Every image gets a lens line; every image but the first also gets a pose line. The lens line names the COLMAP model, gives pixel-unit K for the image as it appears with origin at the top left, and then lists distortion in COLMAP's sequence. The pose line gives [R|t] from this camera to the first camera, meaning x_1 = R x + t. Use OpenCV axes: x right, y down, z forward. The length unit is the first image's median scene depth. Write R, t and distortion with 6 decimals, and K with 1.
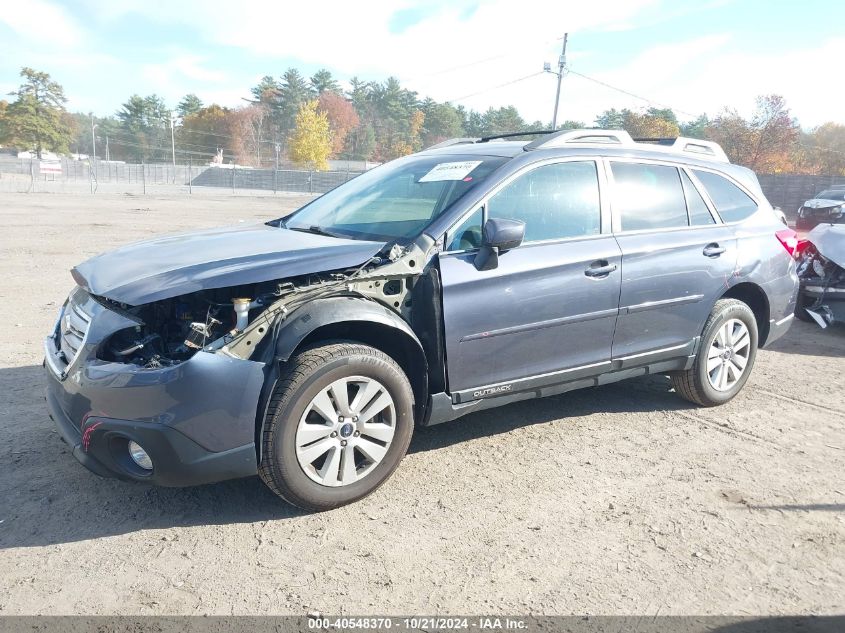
lens RADIAL K [[657.8, 0, 421.9], [0, 657.8, 330.7], [0, 0, 1]] dist [-0.006169, -0.006087]
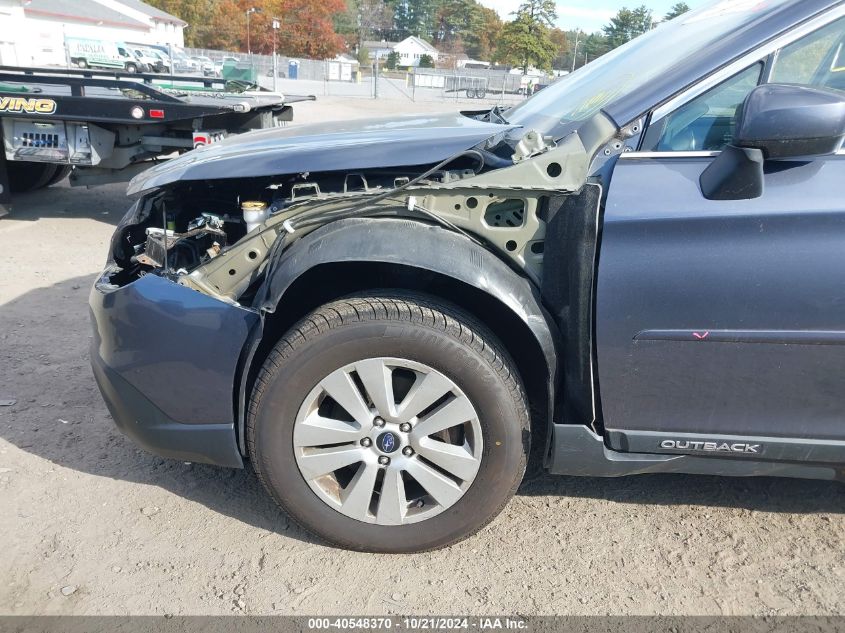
lens RADIAL K [[657.8, 0, 421.9], [0, 657.8, 330.7], [0, 0, 1]] dist [-0.006169, -0.006087]
pose [[0.784104, 0.213656, -0.582694, 0.231629], [-0.145396, 0.975985, 0.162211, -0.048579], [0.603358, -0.042469, 0.796338, 0.526505]]
